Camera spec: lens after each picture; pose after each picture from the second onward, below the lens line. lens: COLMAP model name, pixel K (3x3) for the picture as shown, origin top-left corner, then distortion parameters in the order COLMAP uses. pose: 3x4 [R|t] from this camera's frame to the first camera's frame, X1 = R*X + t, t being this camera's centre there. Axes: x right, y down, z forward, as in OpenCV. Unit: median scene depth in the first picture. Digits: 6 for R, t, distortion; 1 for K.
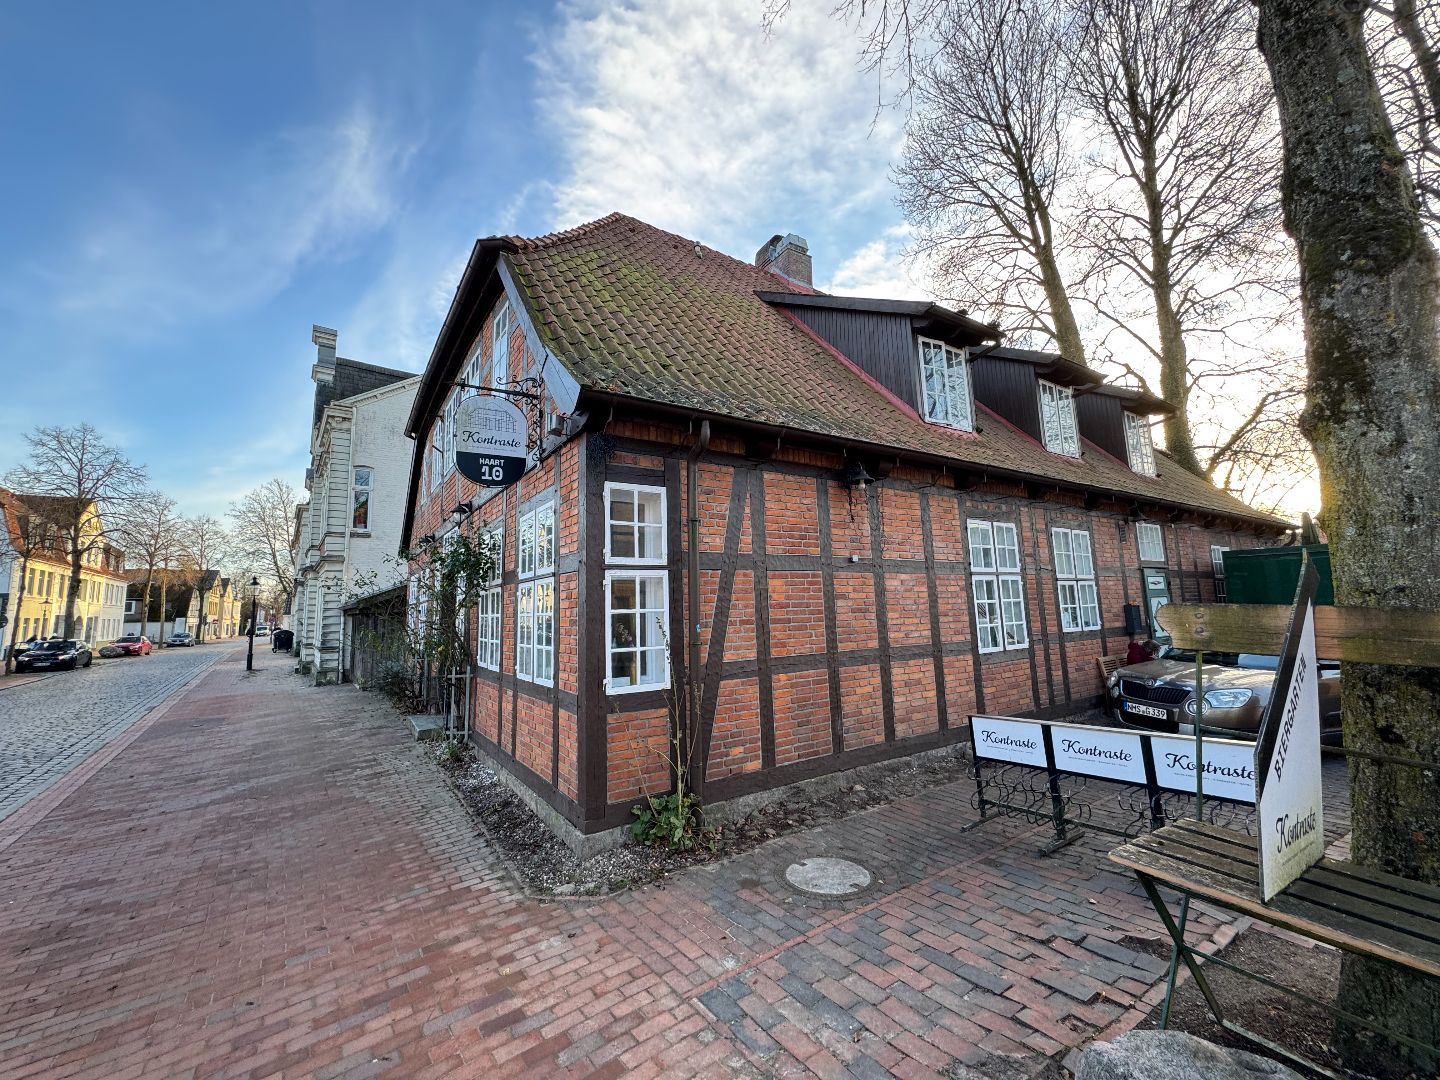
lens RADIAL K [[572.6, 0, 717.2], [0, 572.6, 541.9], [0, 0, 1]] dist [-0.002643, 0.000674]
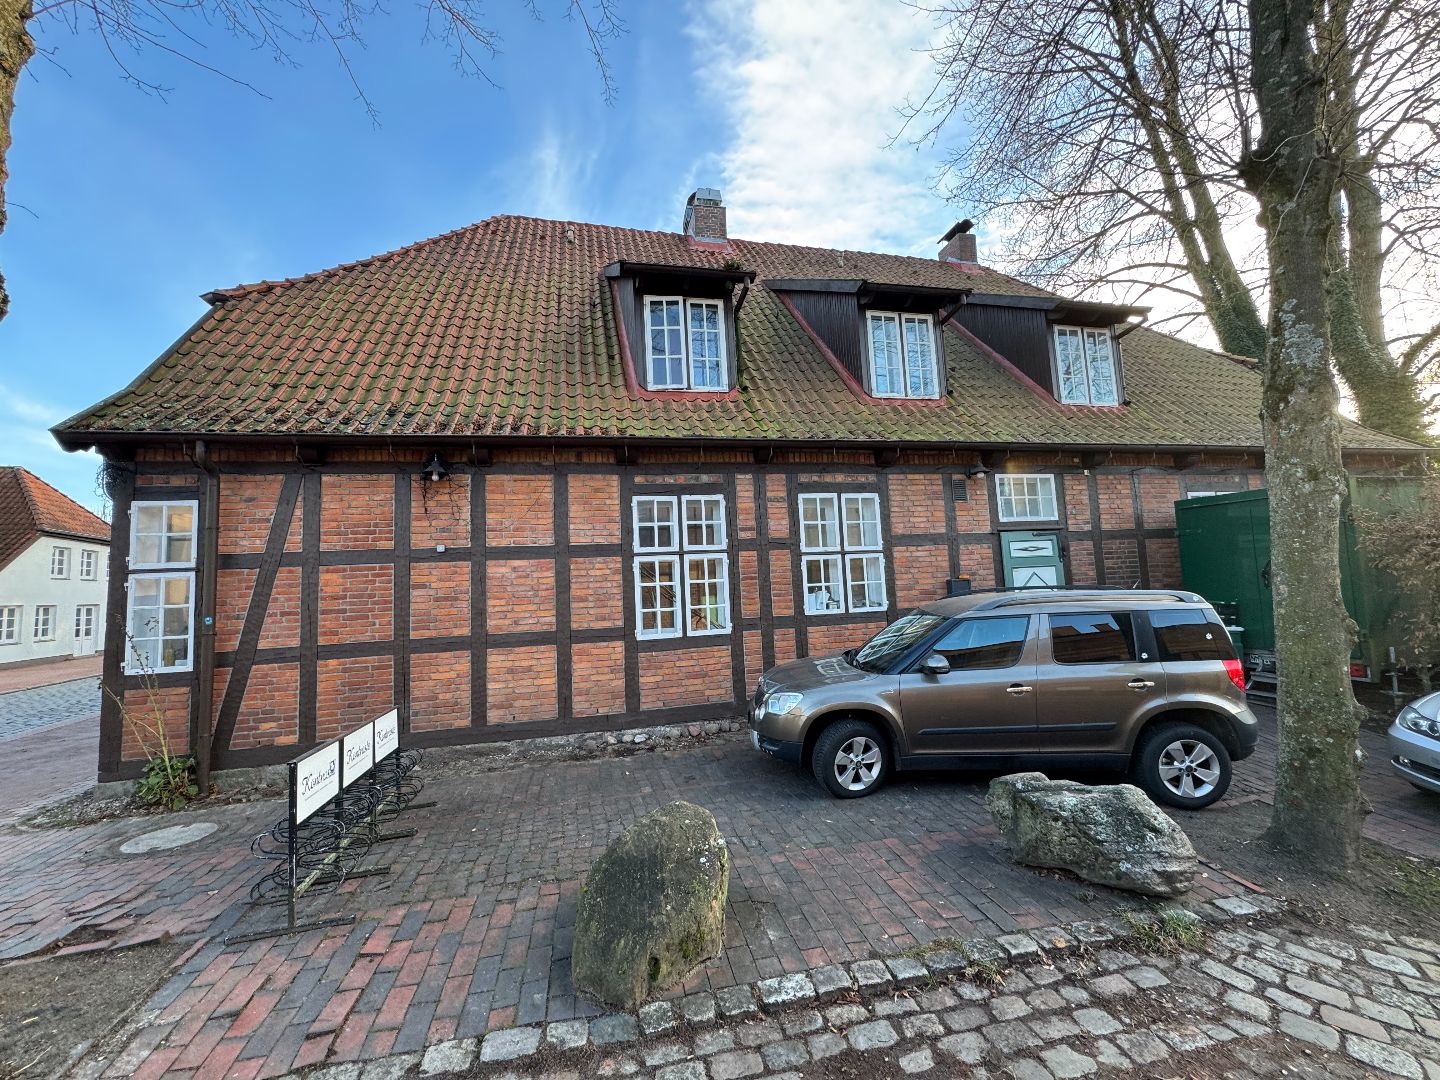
lens RADIAL K [[572.6, 0, 717.2], [0, 572.6, 541.9], [0, 0, 1]] dist [-0.002643, 0.000674]
pose [[0.941050, -0.037422, -0.336190, 1.052985], [0.059230, 0.996736, 0.054847, -0.010024], [0.333040, -0.071526, 0.940196, 0.203525]]
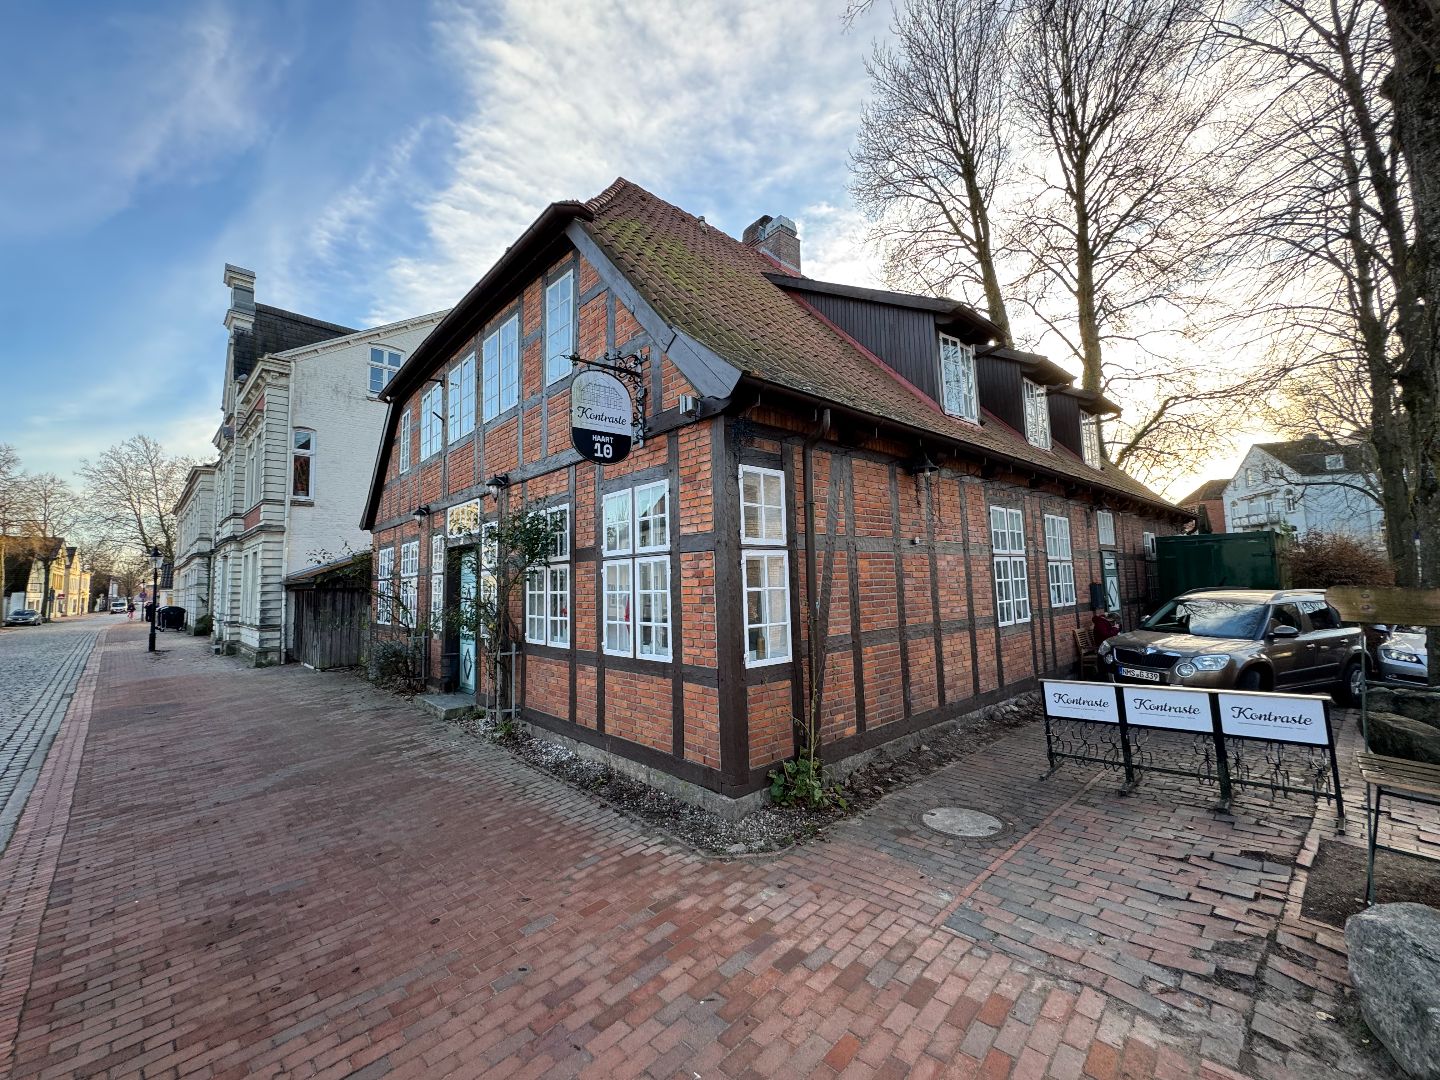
lens RADIAL K [[572.6, 0, 717.2], [0, 572.6, 541.9], [0, 0, 1]] dist [-0.002643, 0.000674]
pose [[0.989001, 0.014420, 0.147203, -0.294076], [-0.020697, 0.998937, 0.041199, -0.005453], [-0.146452, -0.043792, 0.988248, -0.016991]]
